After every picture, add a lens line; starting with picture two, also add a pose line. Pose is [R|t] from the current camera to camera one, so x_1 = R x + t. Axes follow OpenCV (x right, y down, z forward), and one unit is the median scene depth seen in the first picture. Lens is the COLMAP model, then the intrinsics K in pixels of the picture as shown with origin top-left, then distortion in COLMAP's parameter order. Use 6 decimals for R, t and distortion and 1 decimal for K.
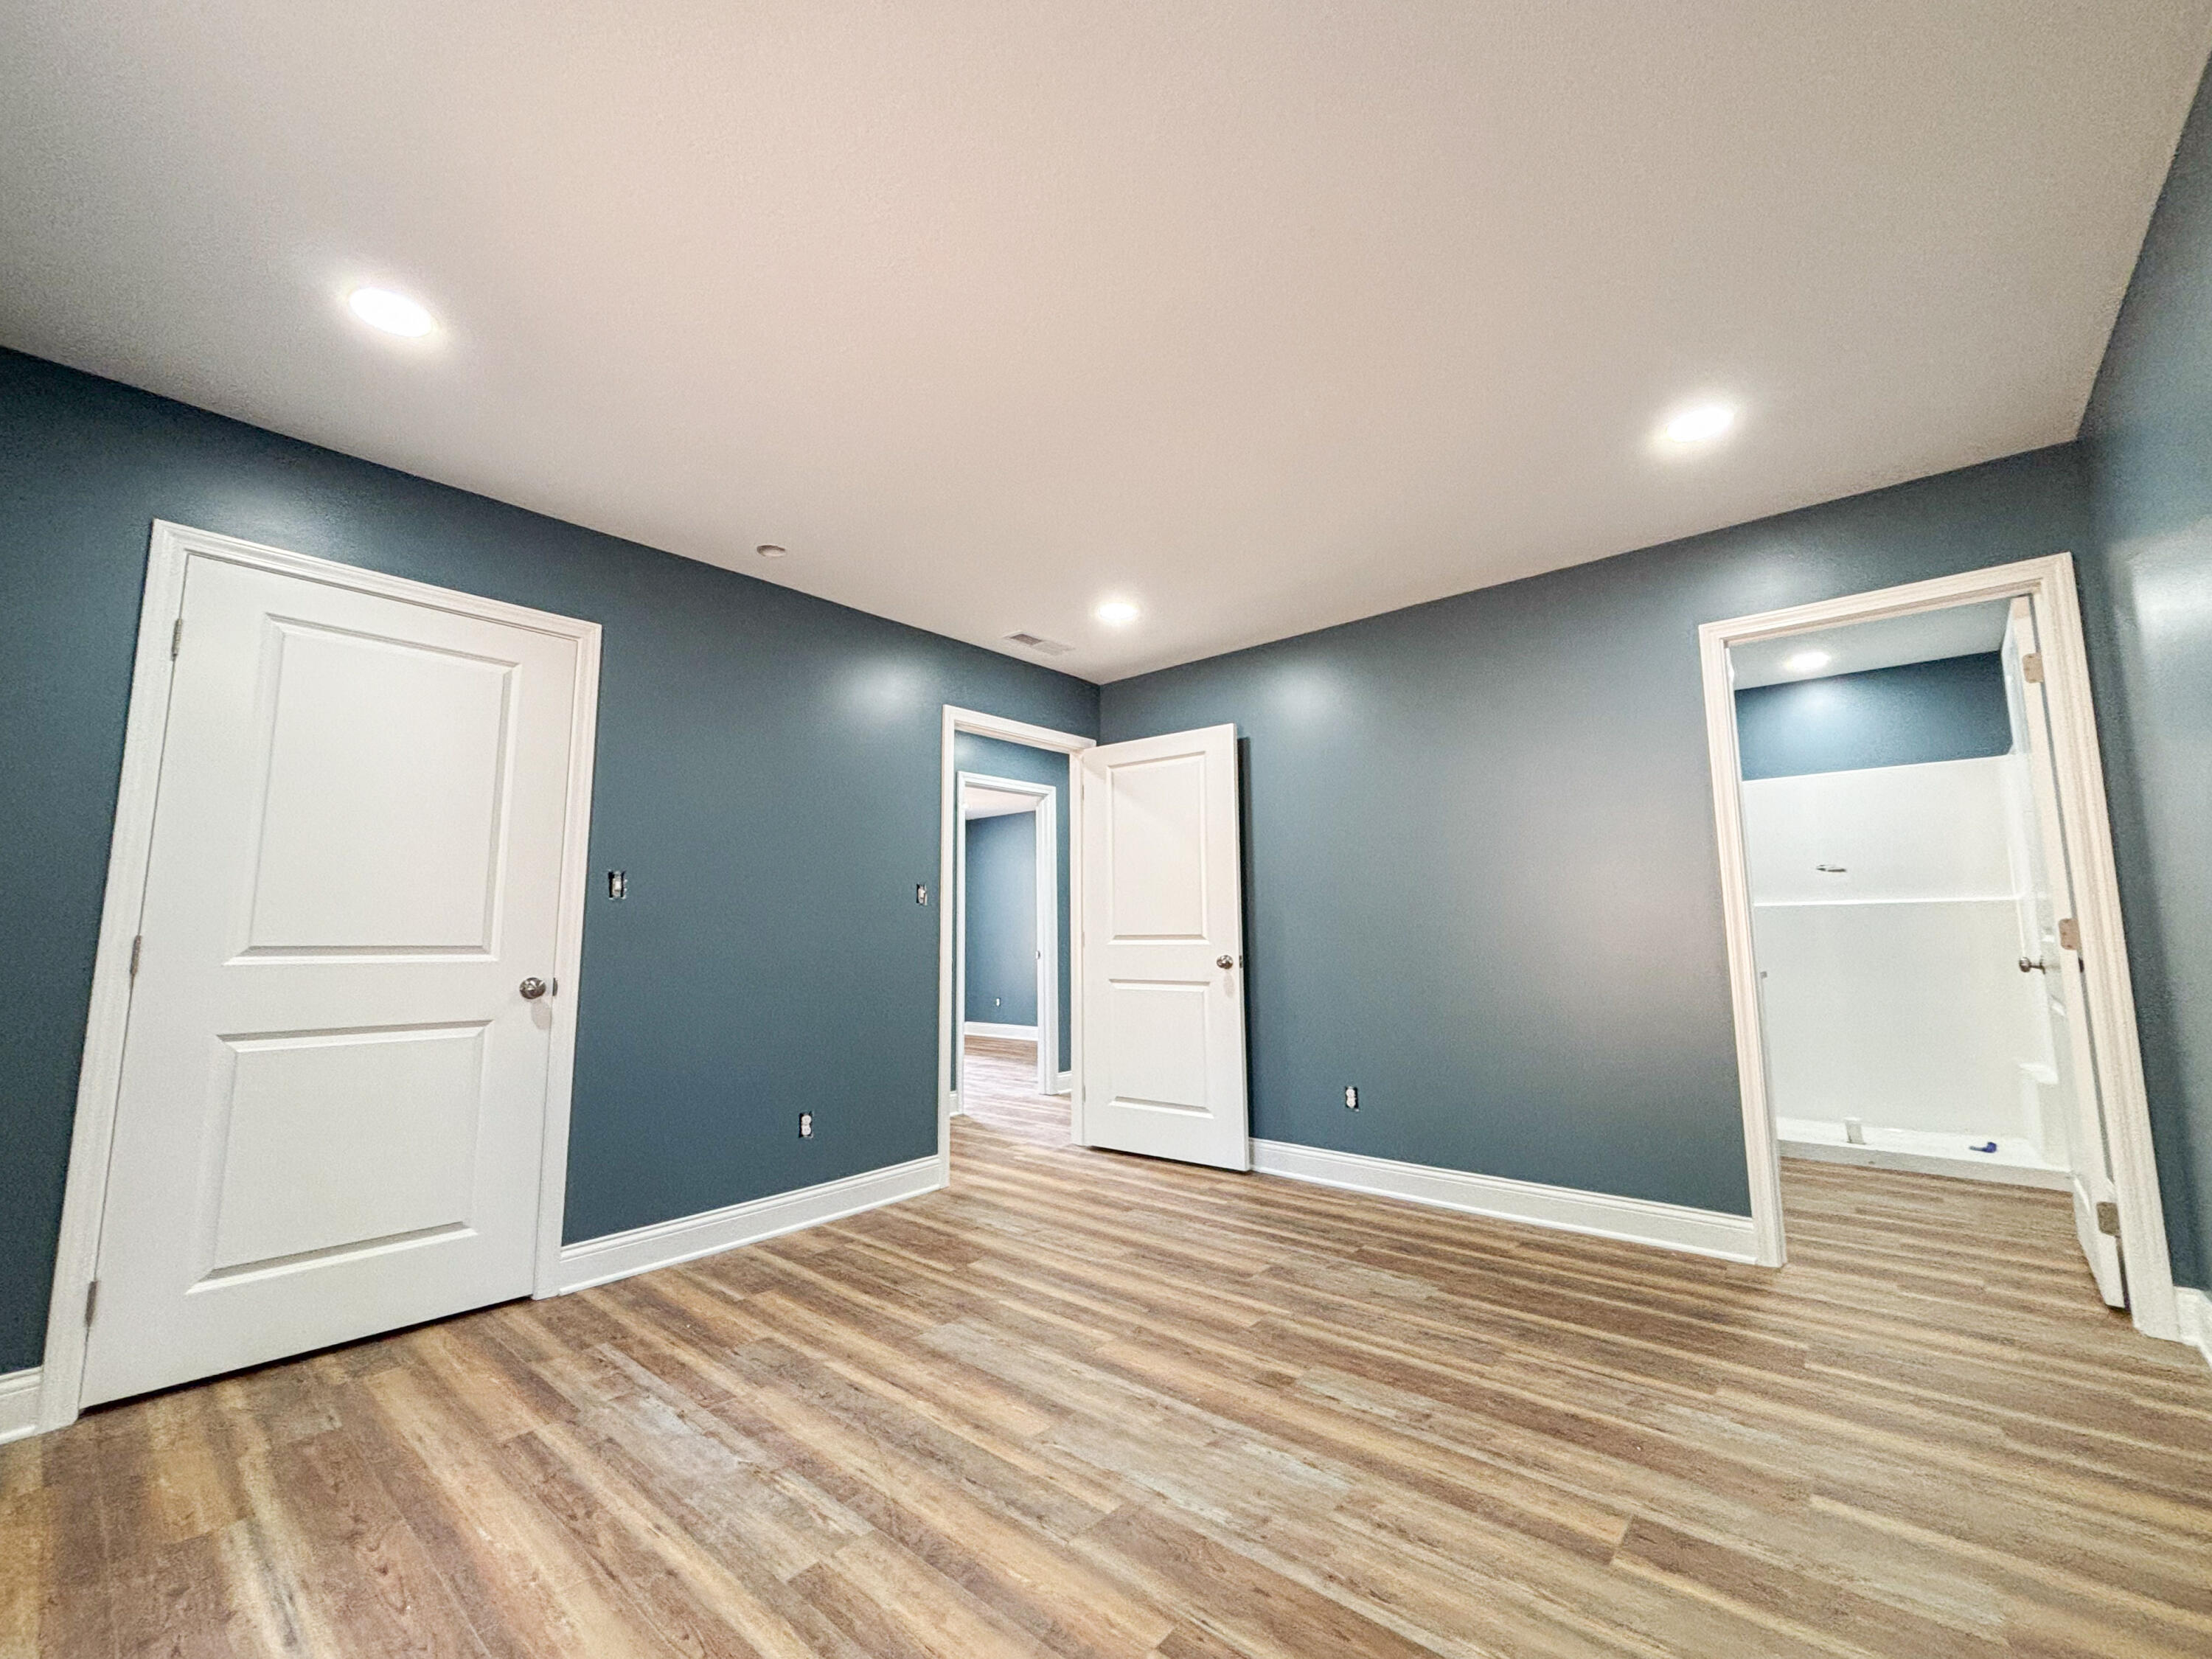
lens RADIAL K [[904.6, 0, 1106.0], [0, 904.6, 829.5], [0, 0, 1]] dist [0.001939, 0.004519]
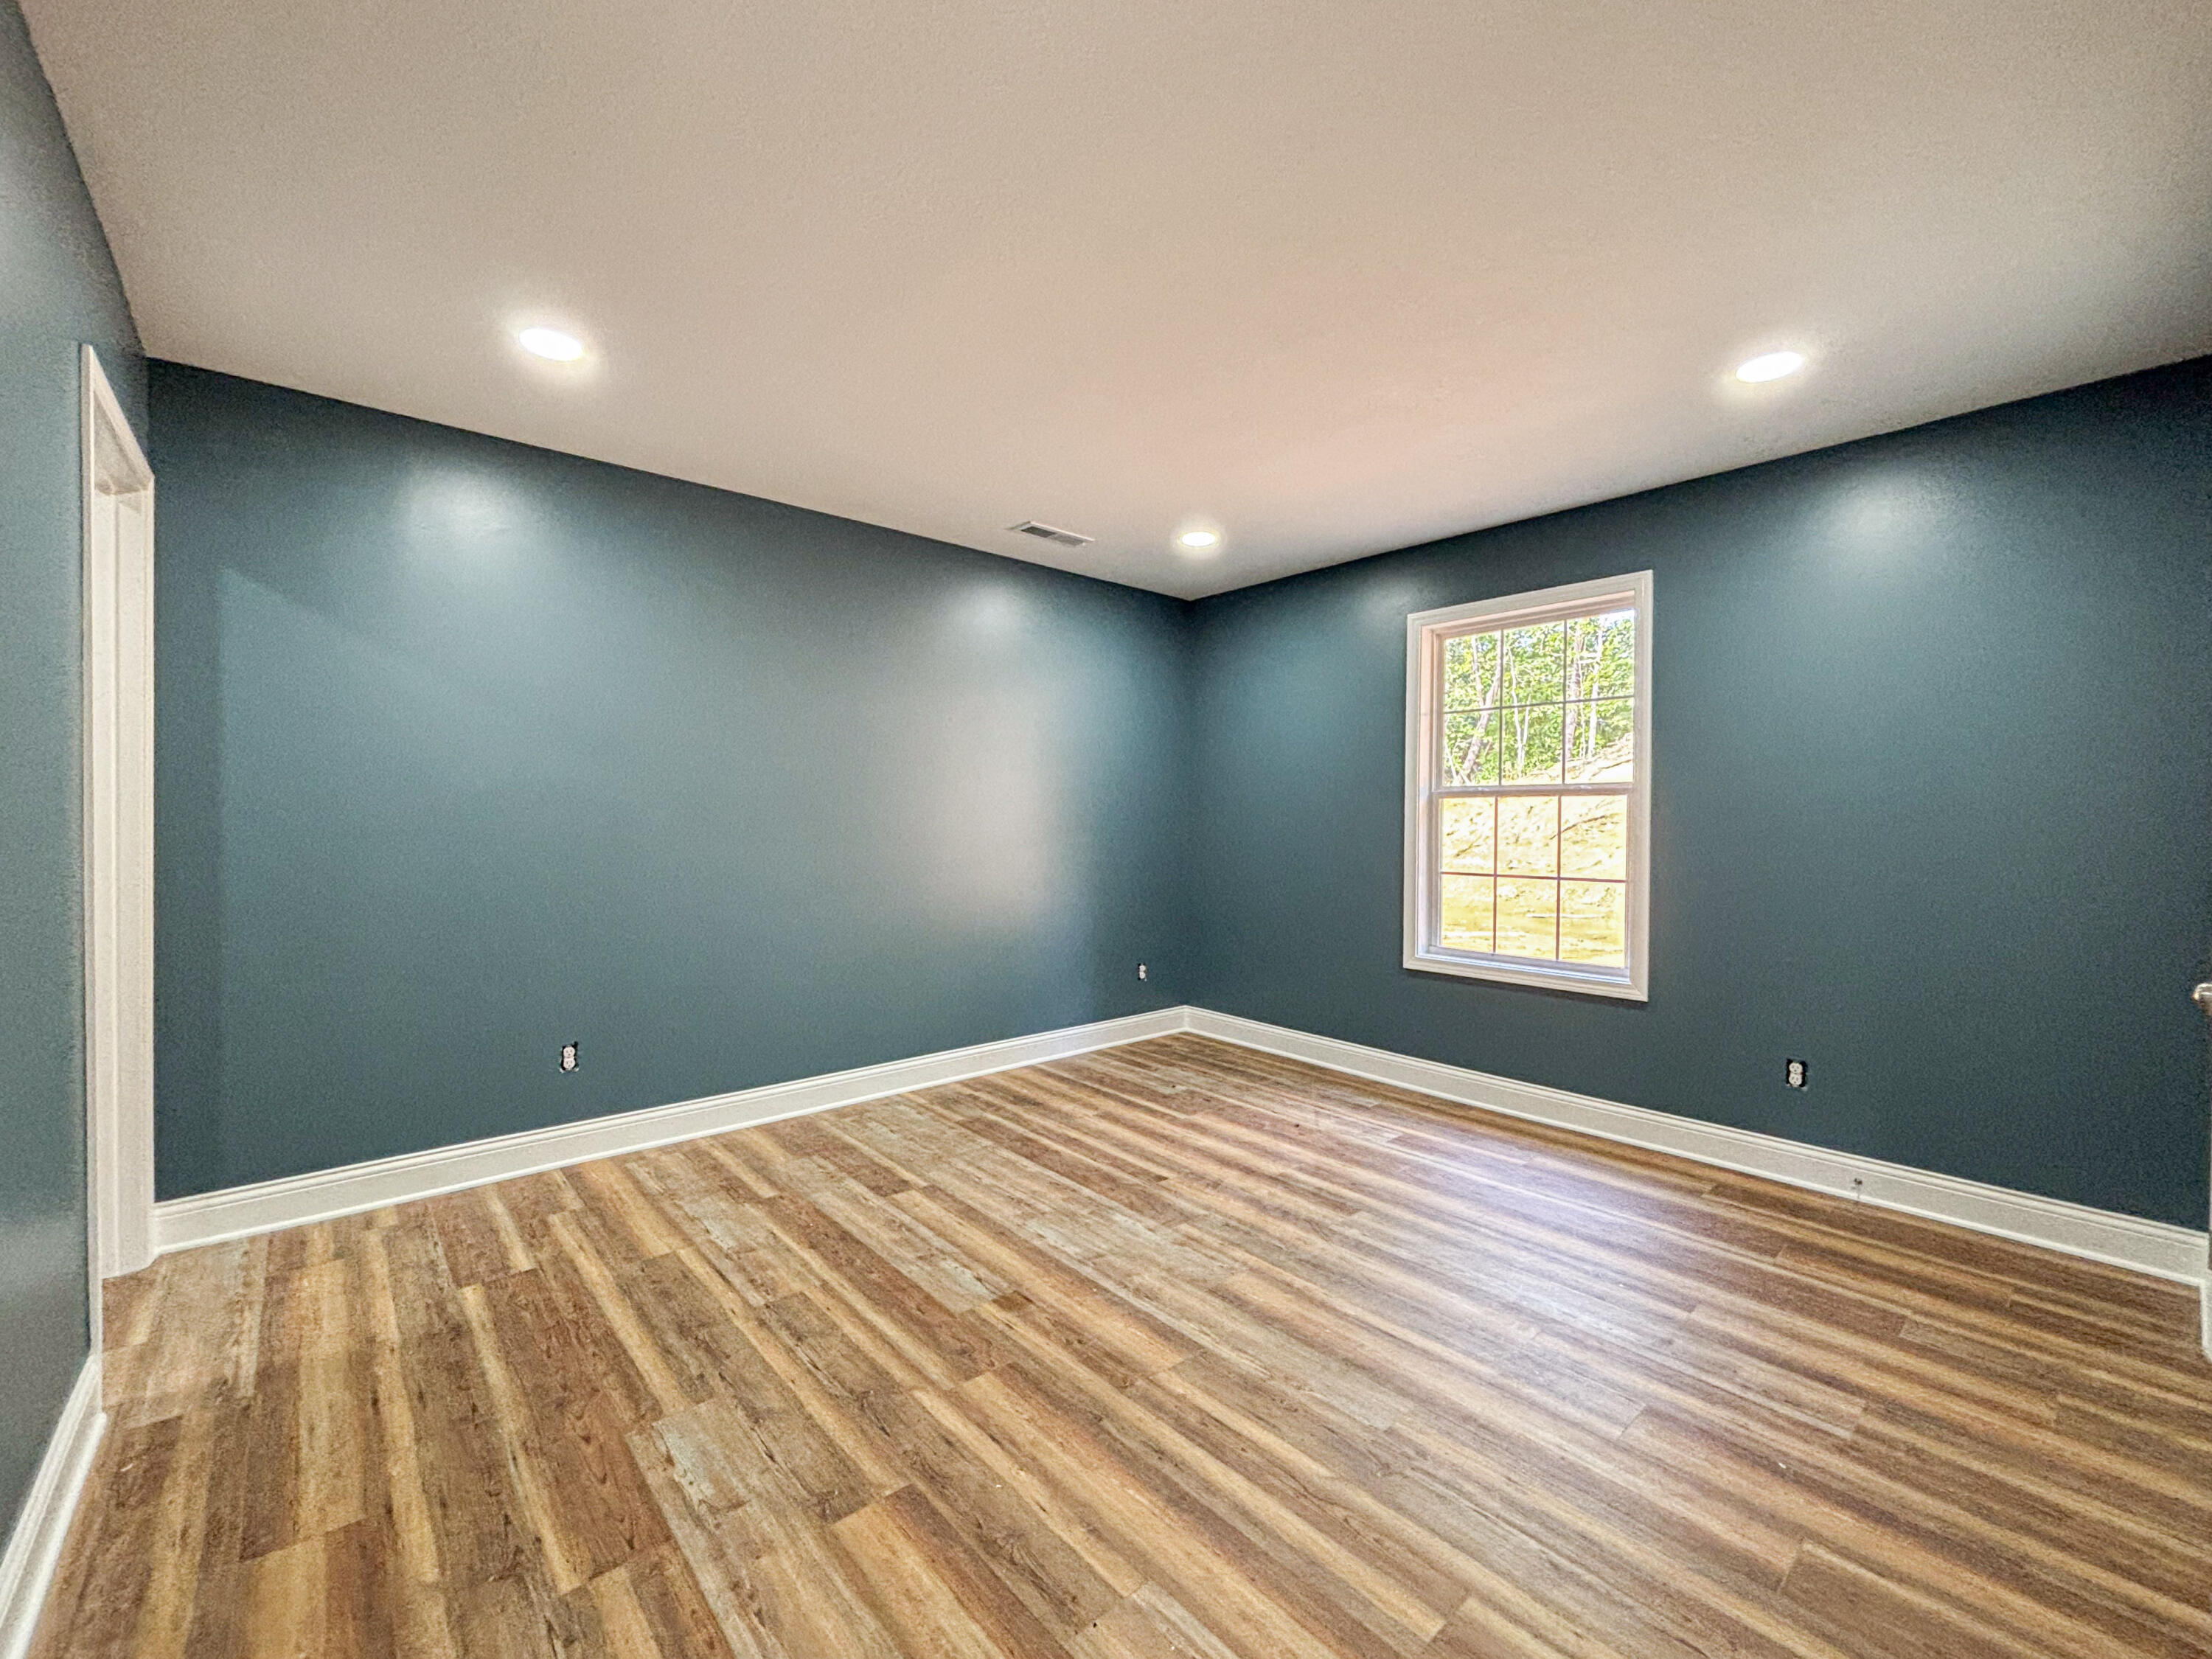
lens RADIAL K [[904.6, 0, 1106.0], [0, 904.6, 829.5], [0, 0, 1]] dist [0.001939, 0.004519]
pose [[-0.990043, 0.003913, 0.140709, -0.065690], [-0.011582, 0.993960, -0.109134, 0.175644], [-0.140286, -0.109677, -0.984018, 2.010136]]
